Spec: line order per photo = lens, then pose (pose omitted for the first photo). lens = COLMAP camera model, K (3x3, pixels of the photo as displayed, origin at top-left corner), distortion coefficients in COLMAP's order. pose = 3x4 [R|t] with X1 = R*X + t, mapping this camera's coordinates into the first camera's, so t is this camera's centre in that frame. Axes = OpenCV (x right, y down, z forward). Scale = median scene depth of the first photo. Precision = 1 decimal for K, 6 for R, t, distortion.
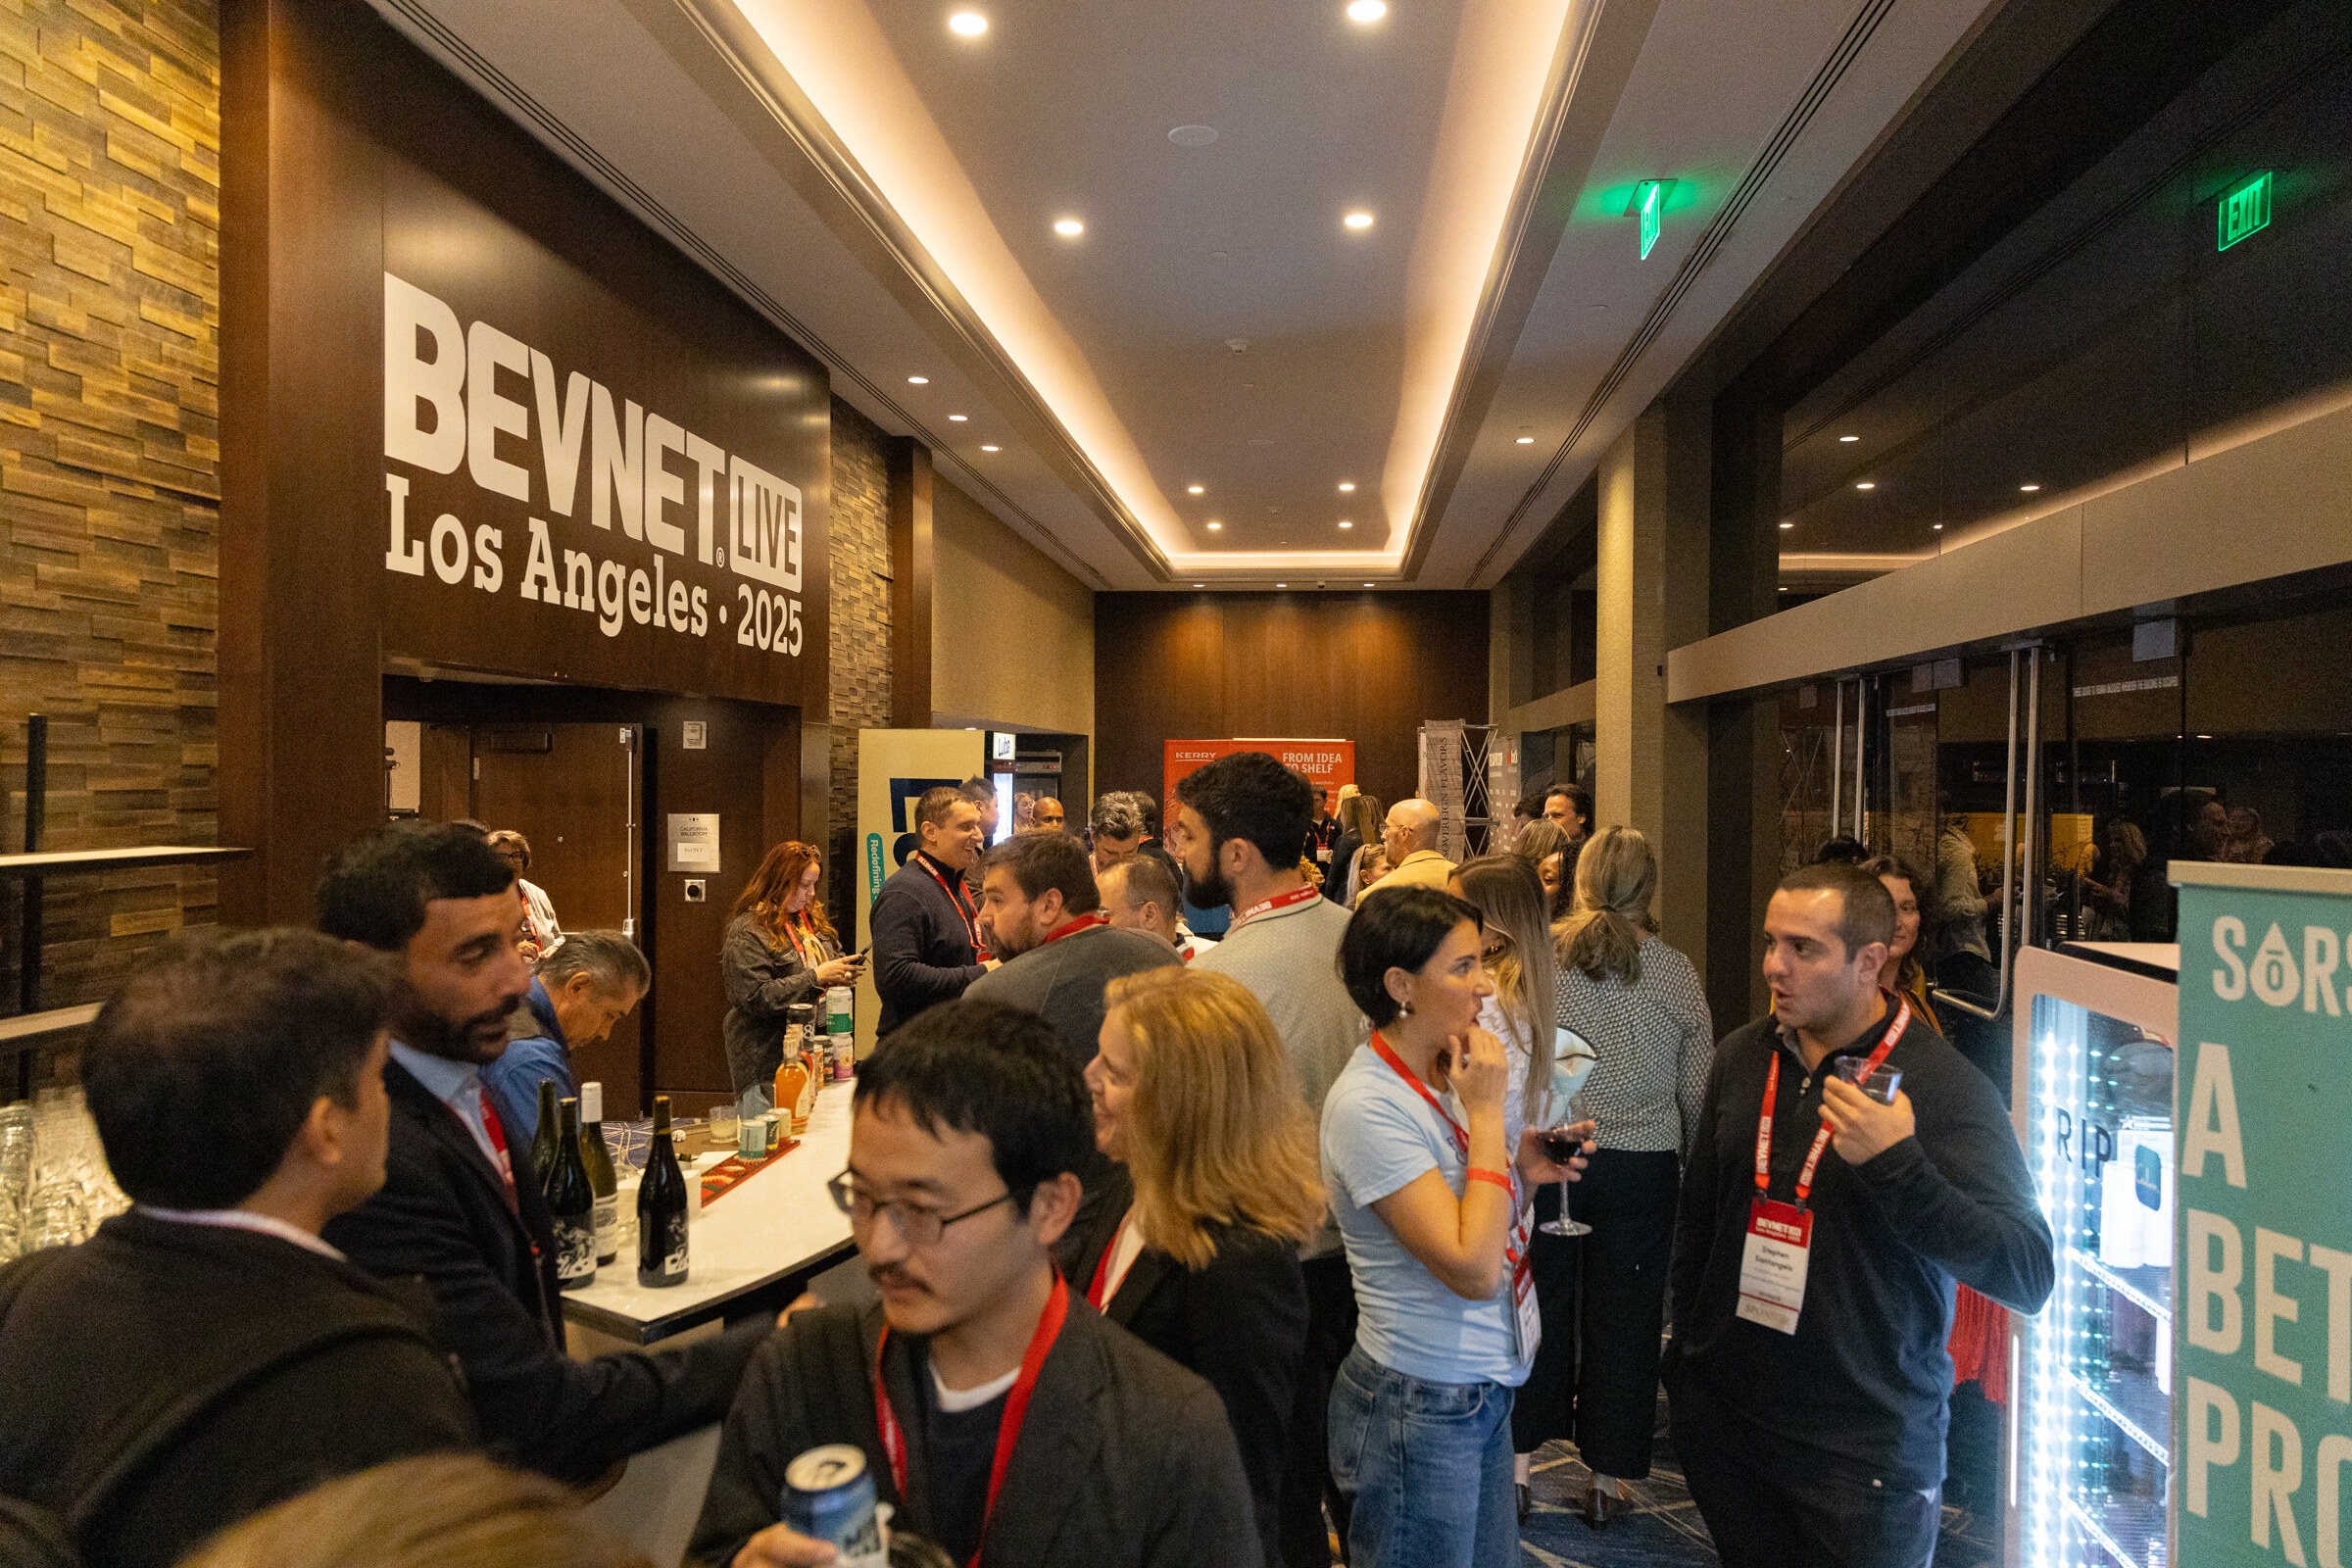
lens RADIAL K [[1483.5, 0, 1176.0], [0, 1483.5, 784.0], [0, 0, 1]] dist [-0.001255, 0.001629]
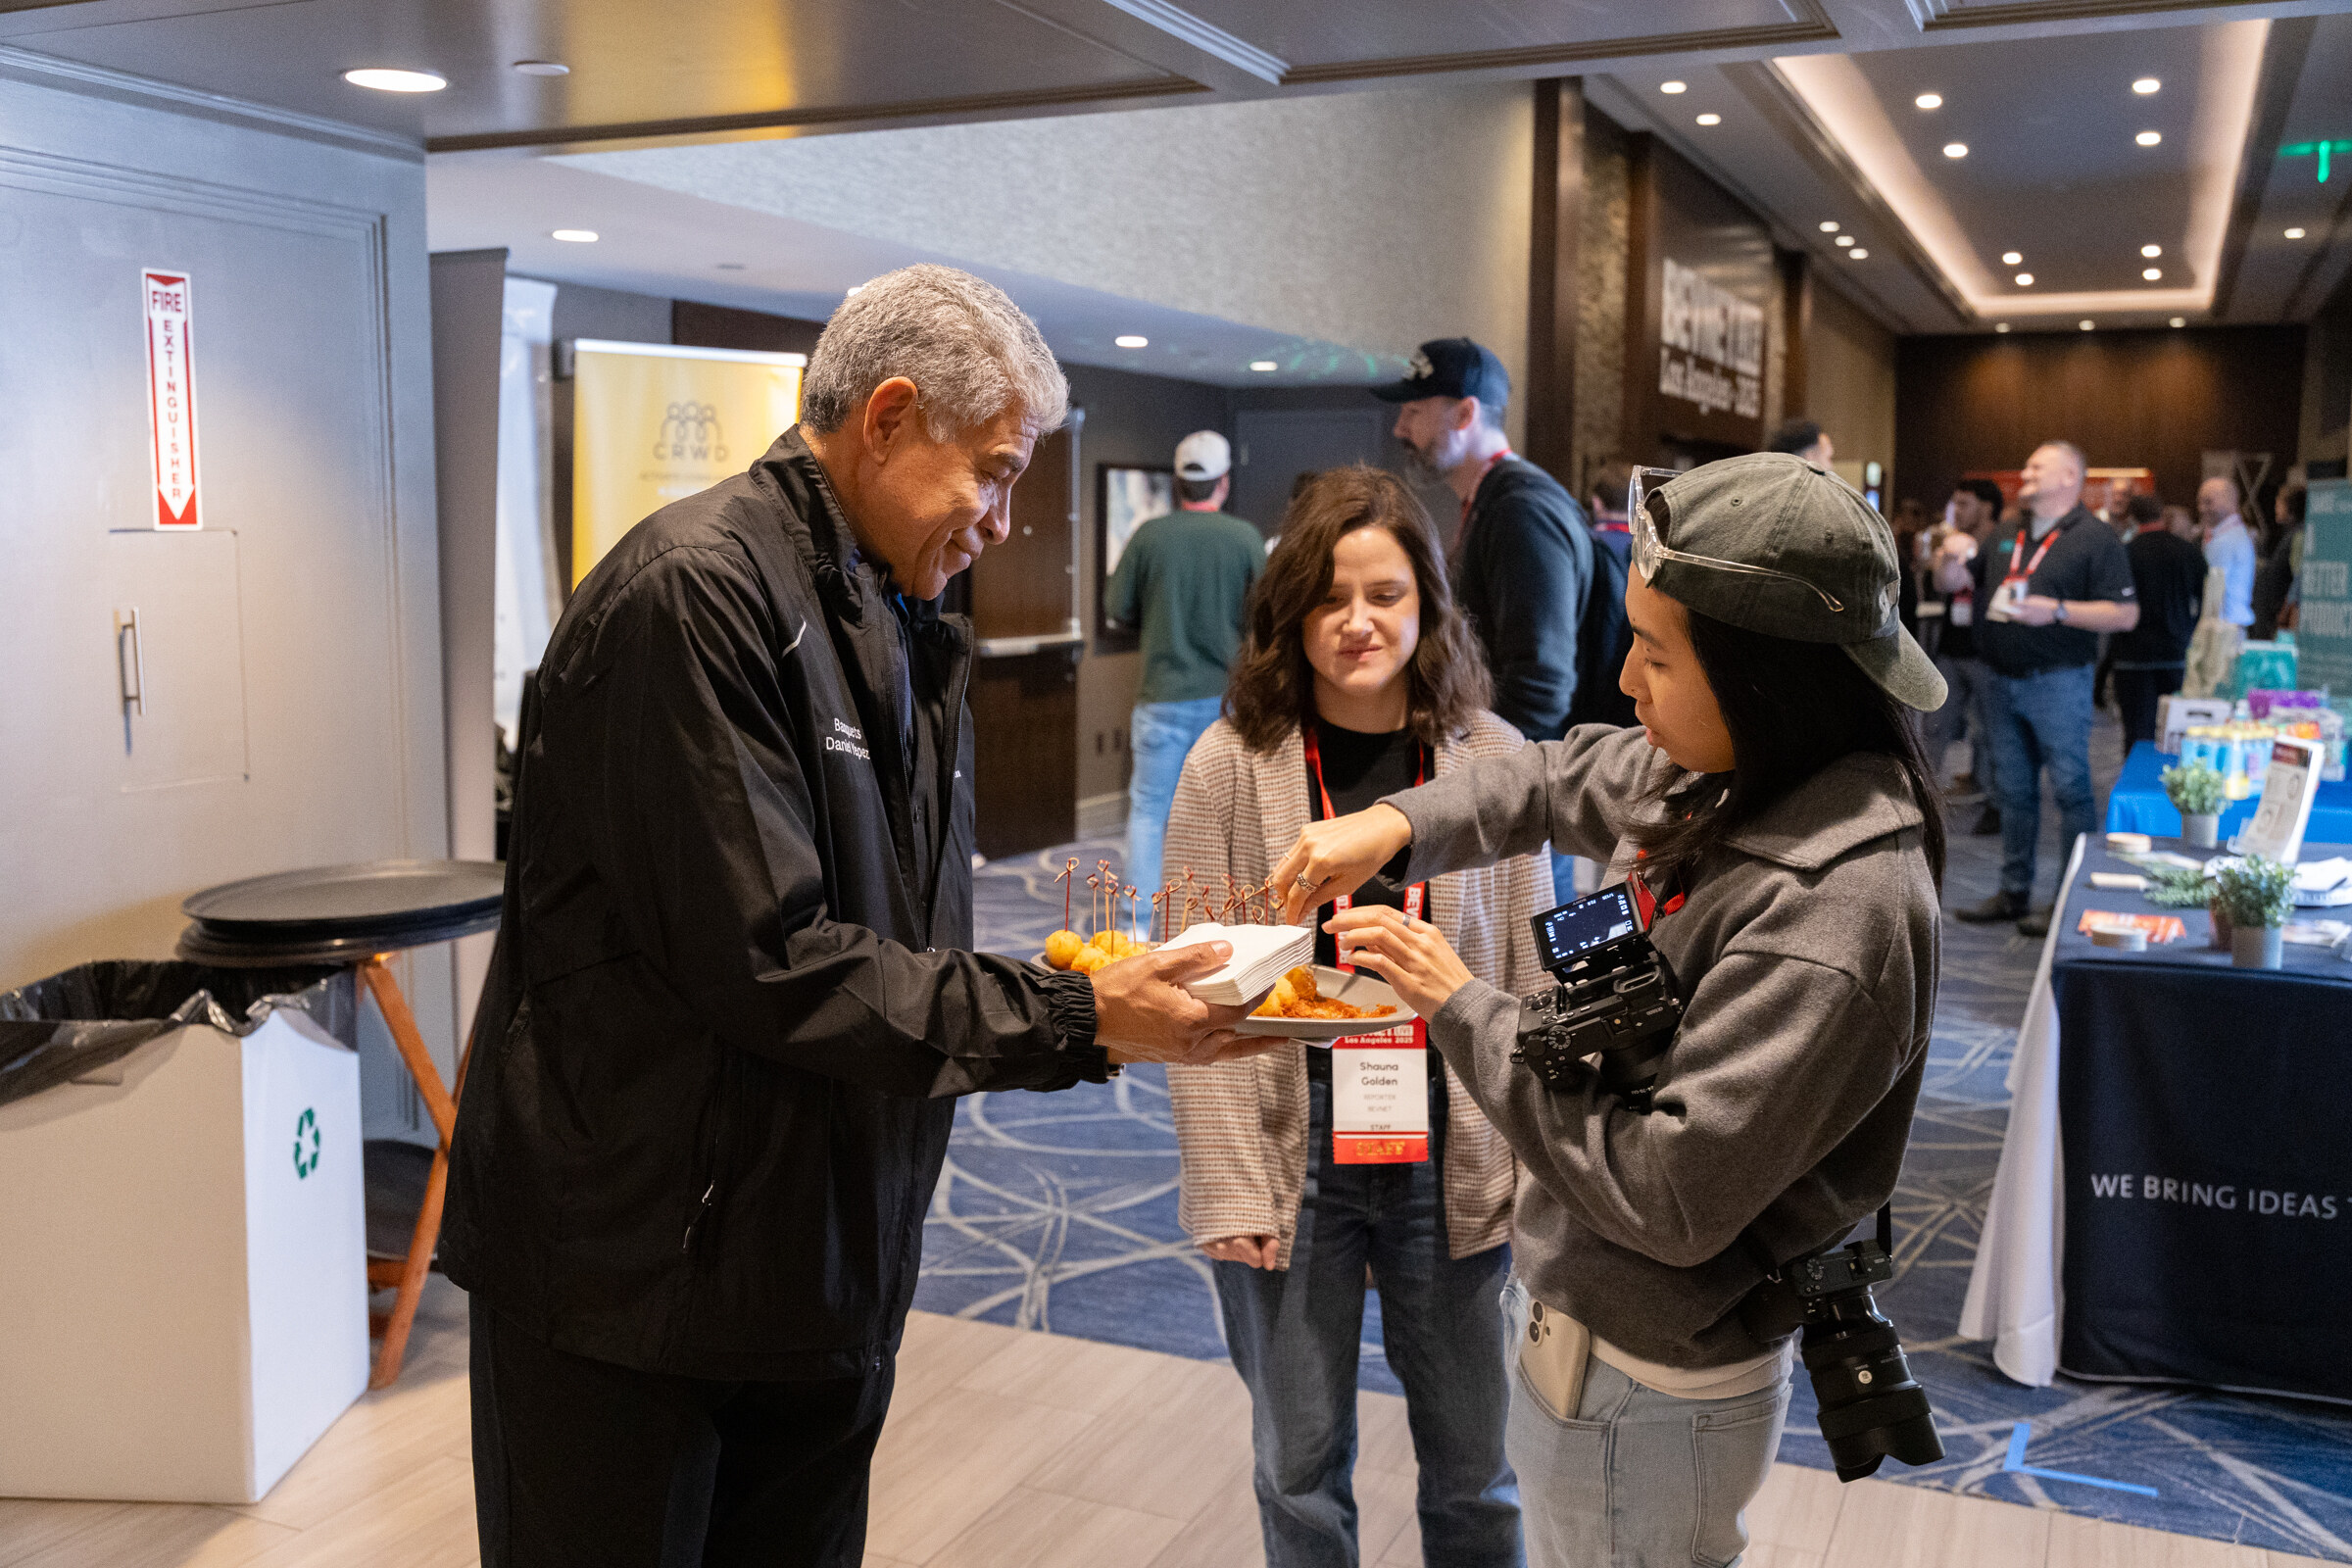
lens RADIAL K [[2268.0, 0, 1176.0], [0, 2268.0, 784.0], [0, 0, 1]] dist [-0.005927, -0.010273]
pose [[0.954183, 0.030983, -0.297616, -0.059573], [-0.001813, 0.995205, 0.097794, 0.035197], [0.299219, -0.092774, 0.949664, -0.785285]]
